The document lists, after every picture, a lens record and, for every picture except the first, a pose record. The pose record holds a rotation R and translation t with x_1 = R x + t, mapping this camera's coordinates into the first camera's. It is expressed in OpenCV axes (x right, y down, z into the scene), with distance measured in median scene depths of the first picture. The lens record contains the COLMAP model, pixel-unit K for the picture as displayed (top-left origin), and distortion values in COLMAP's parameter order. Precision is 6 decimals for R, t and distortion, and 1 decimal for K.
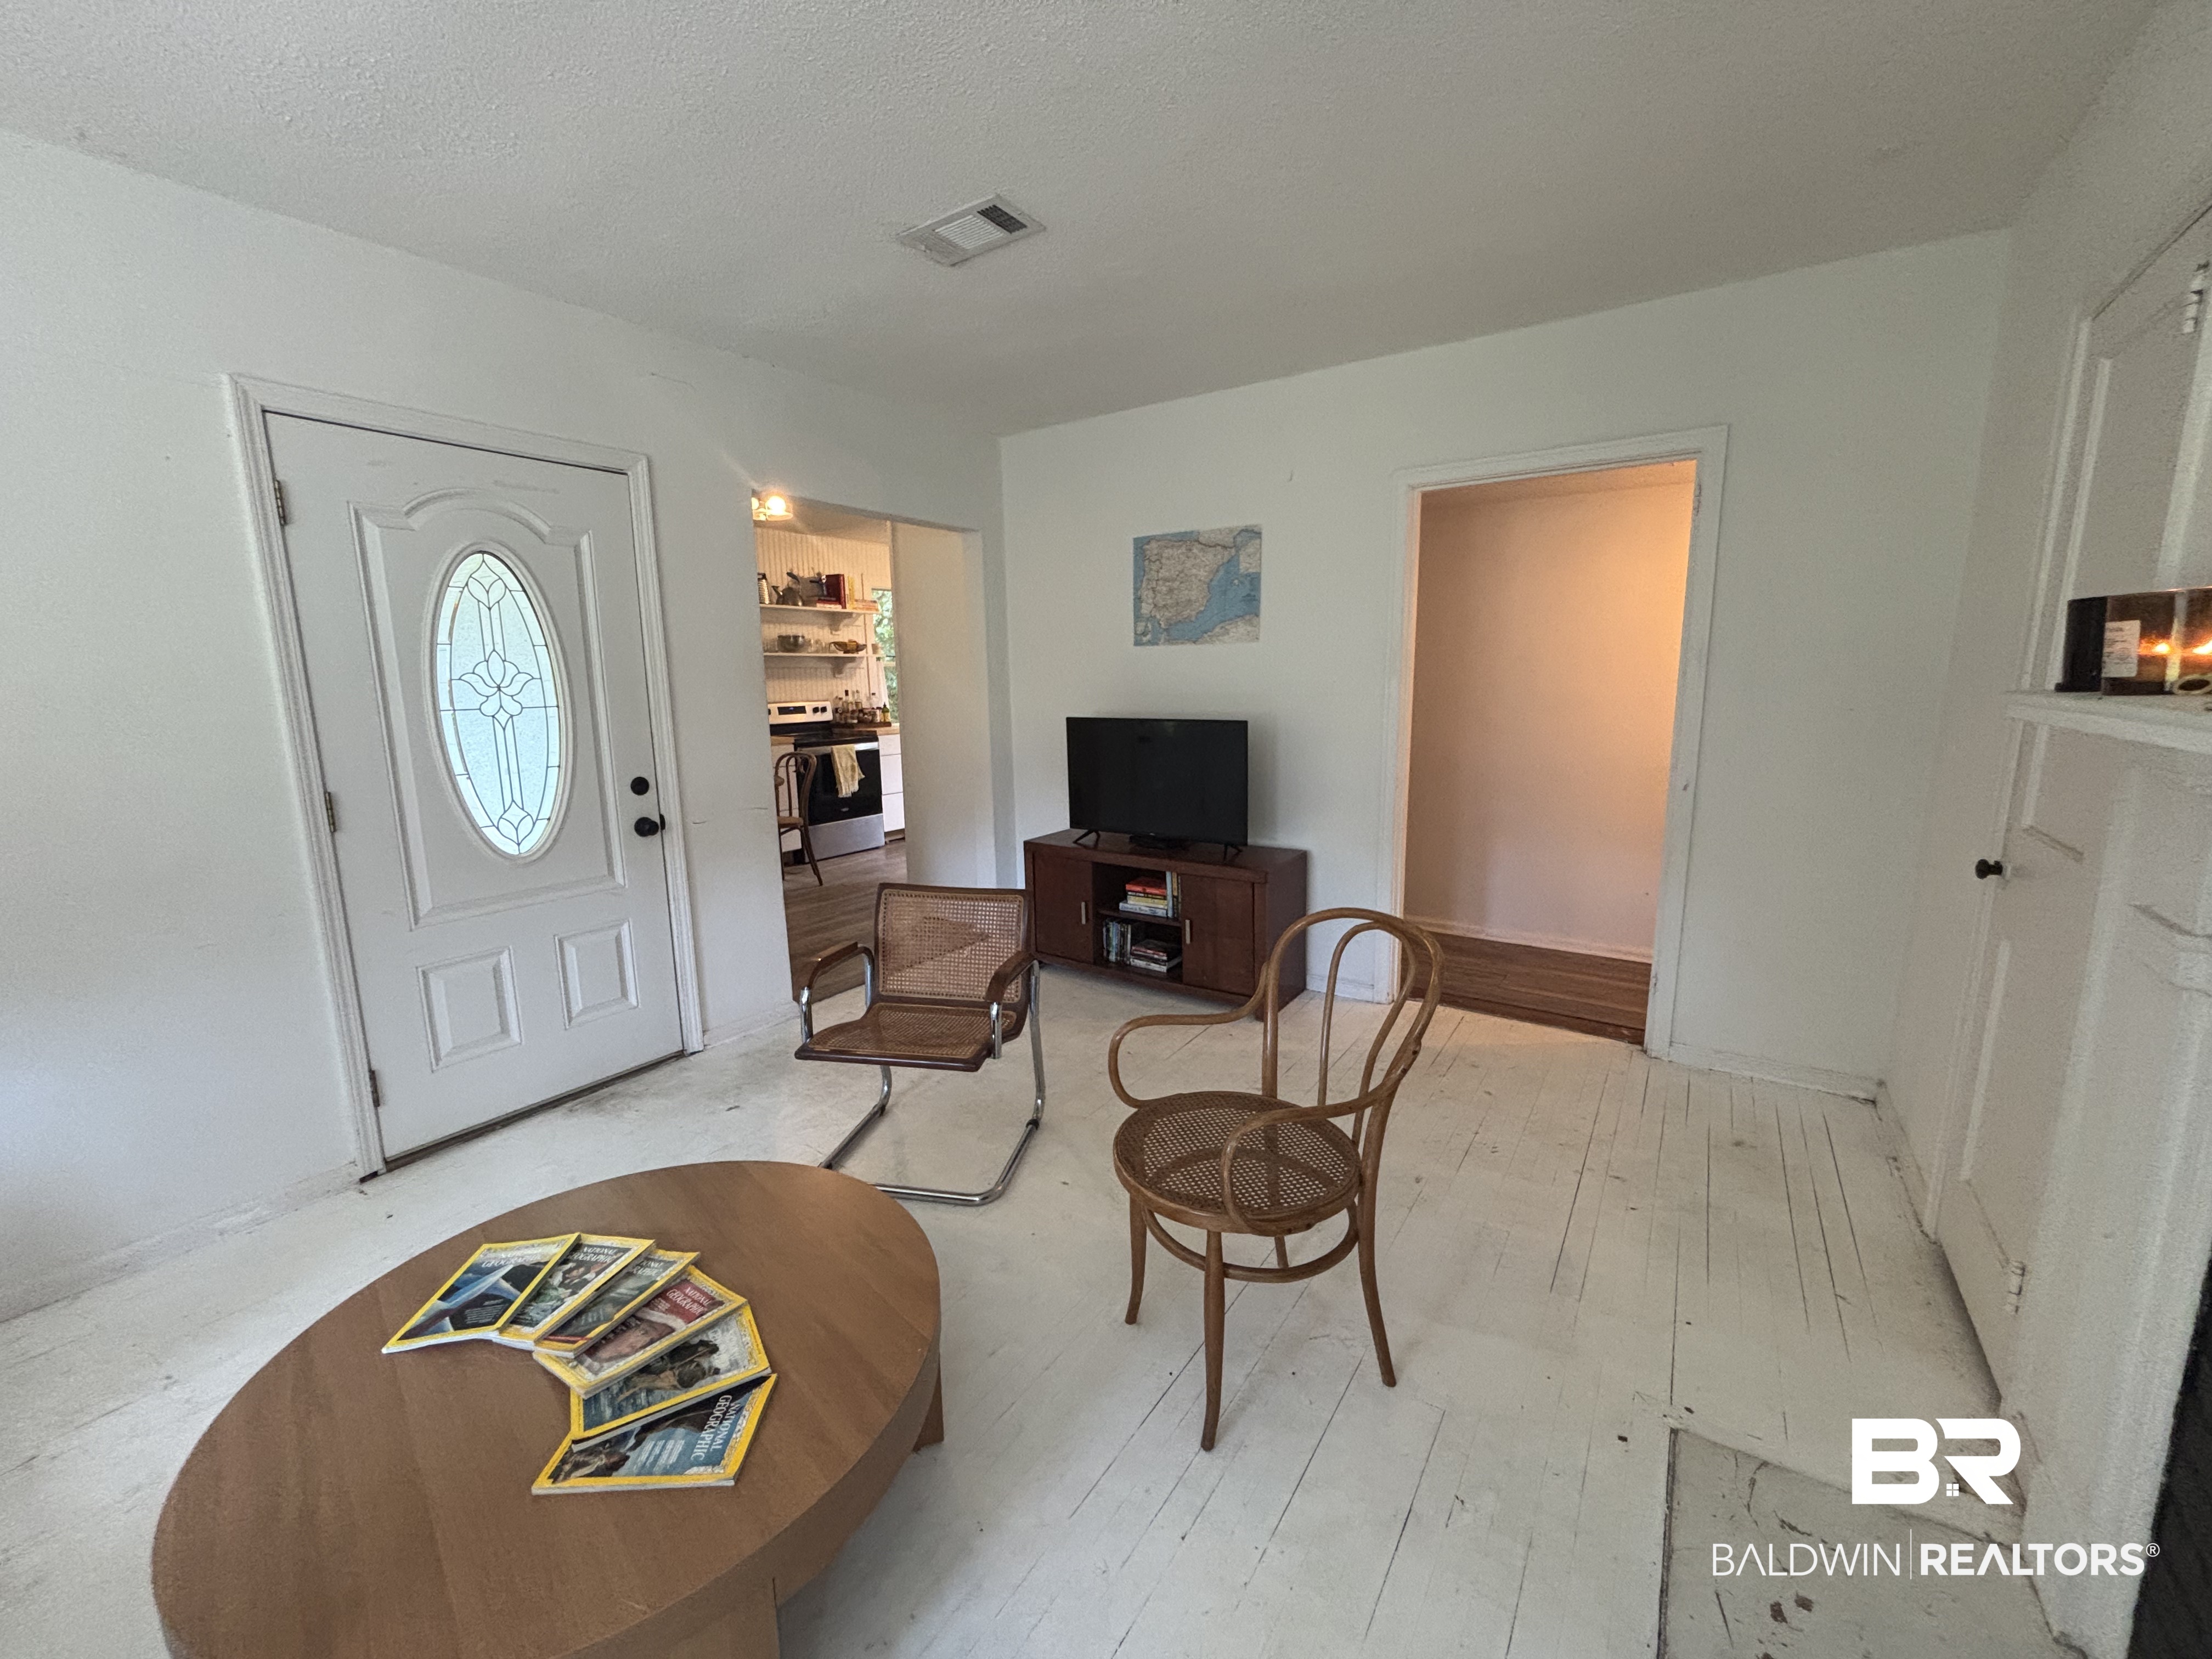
lens RADIAL K [[888.3, 0, 1105.4], [0, 888.3, 834.9], [0, 0, 1]] dist [-0.000380, -0.000587]
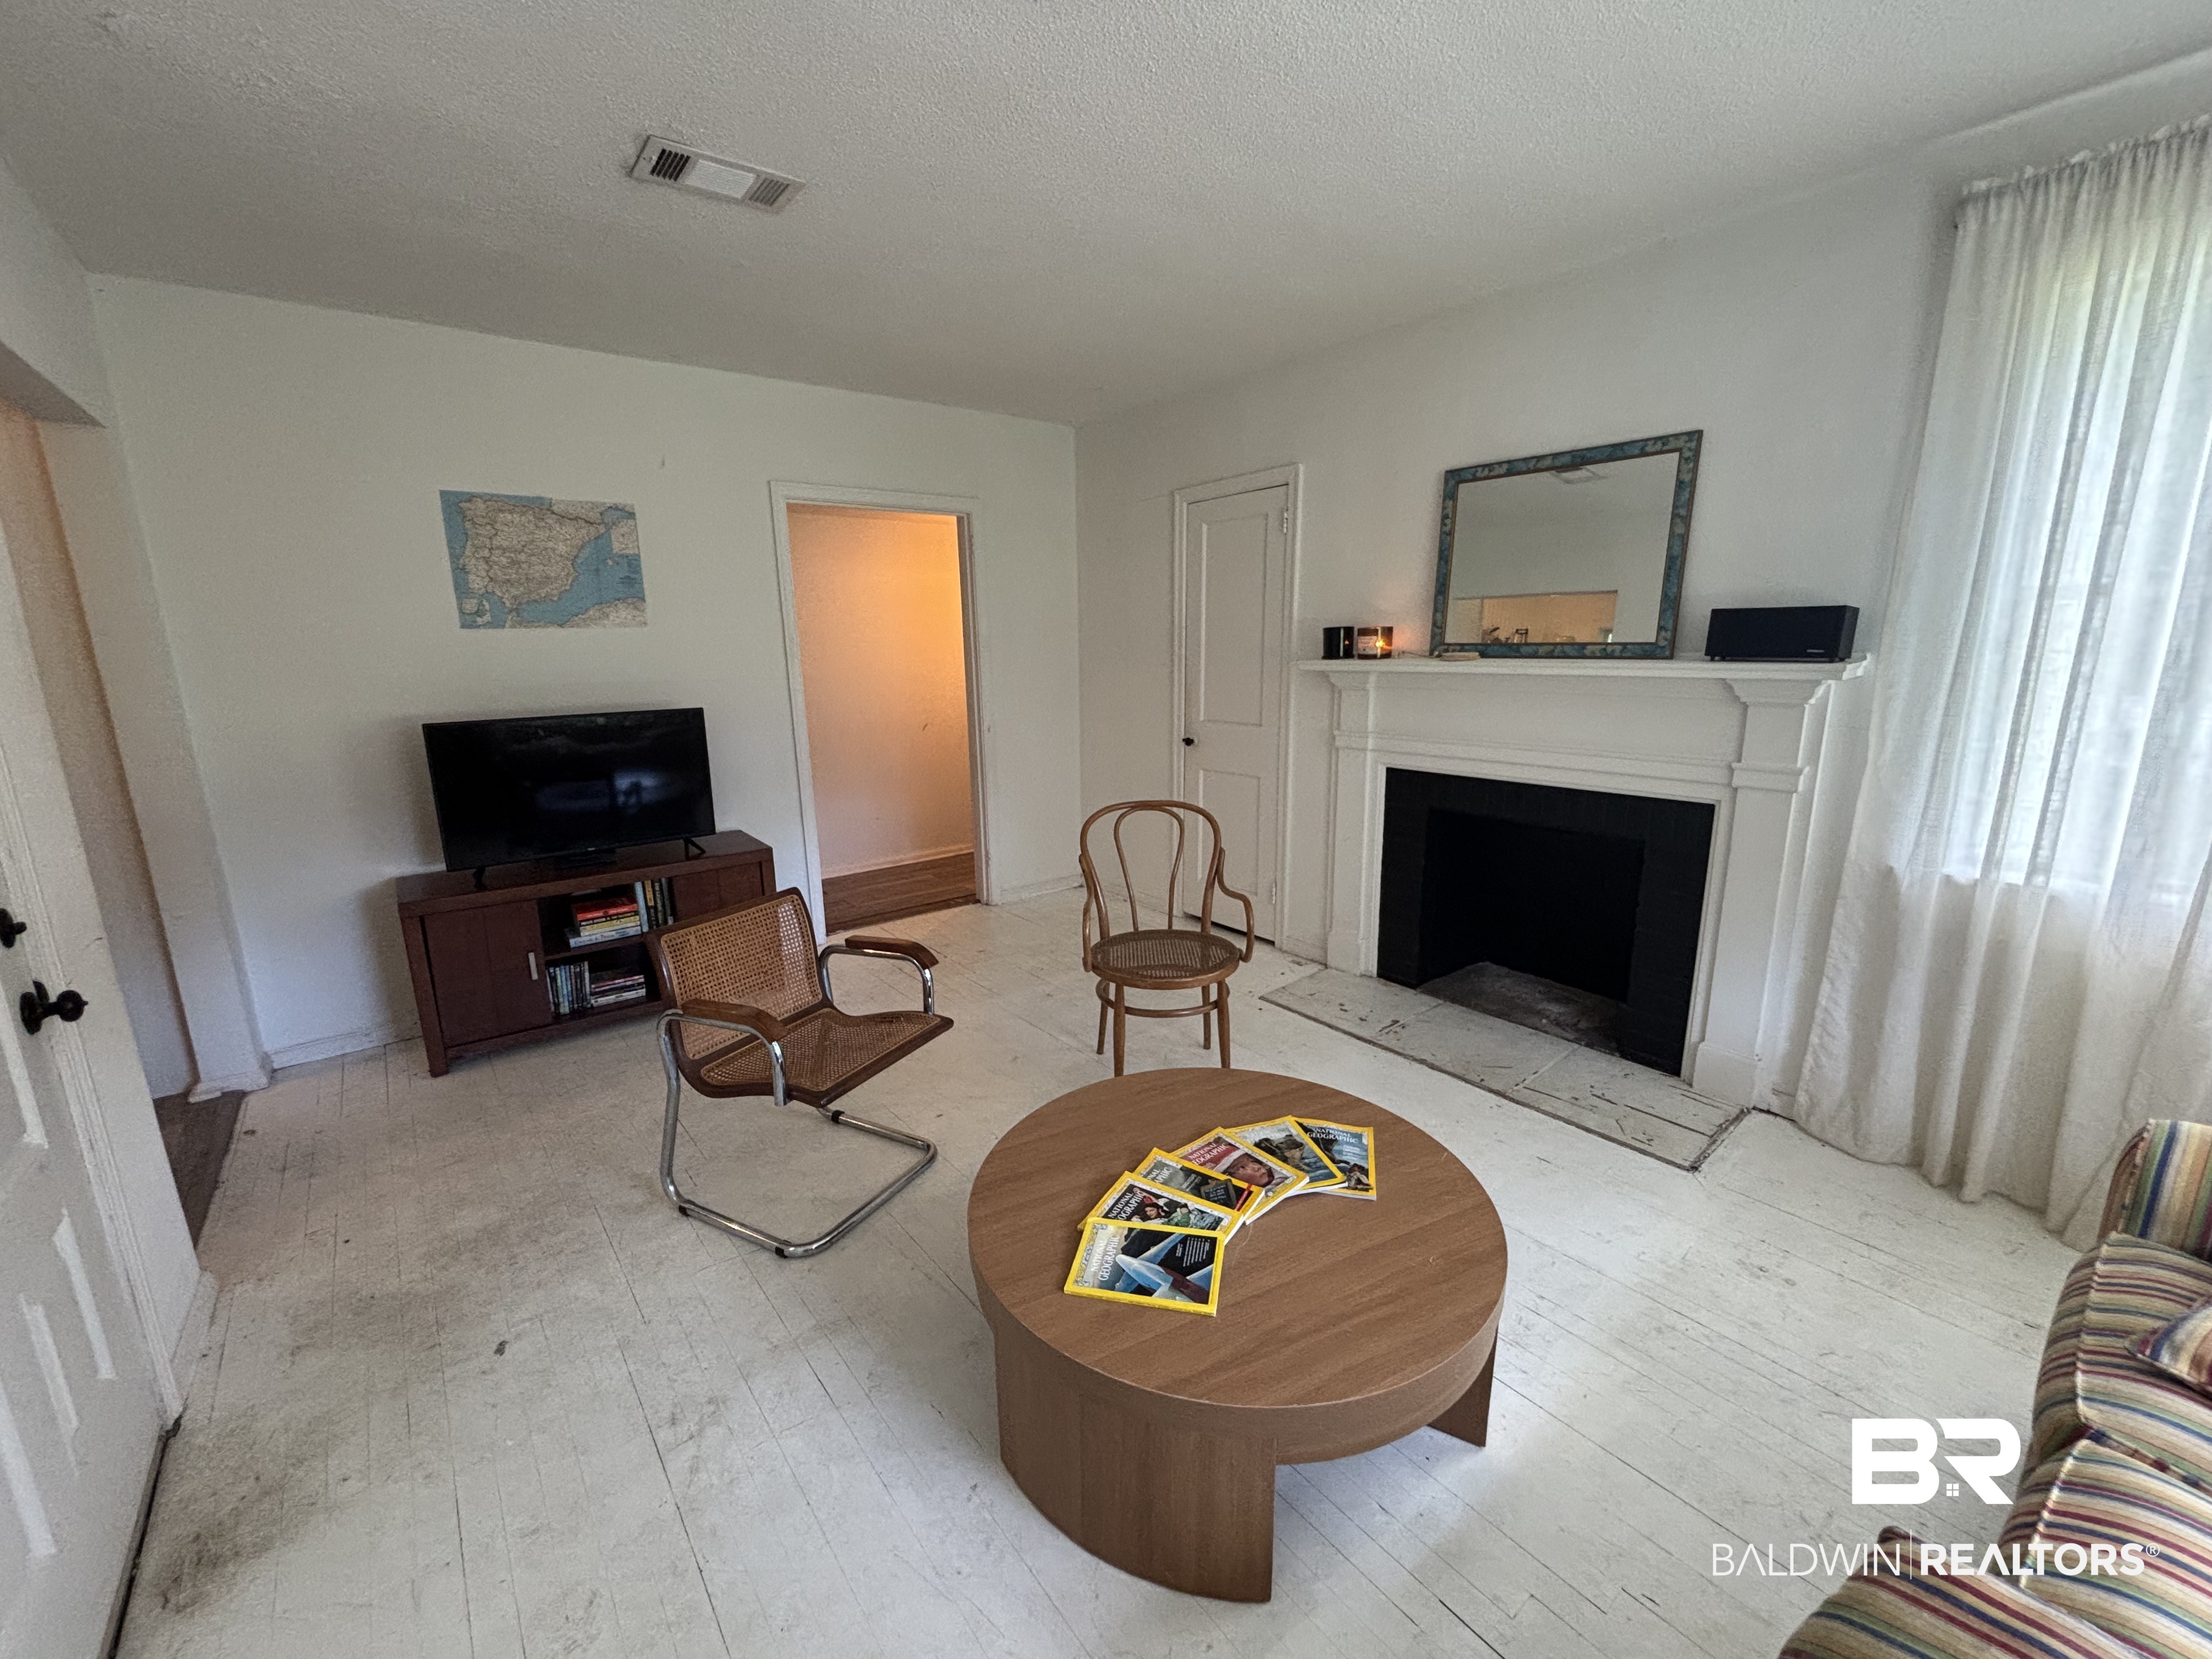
lens RADIAL K [[888.3, 0, 1104.3], [0, 888.3, 826.9], [0, 0, 1]] dist [-0.000380, -0.000587]
pose [[0.298522, -0.189454, 0.935410, -0.607114], [0.186914, 0.972726, 0.137362, -0.047505], [-0.935921, 0.133835, 0.325792, 0.252909]]
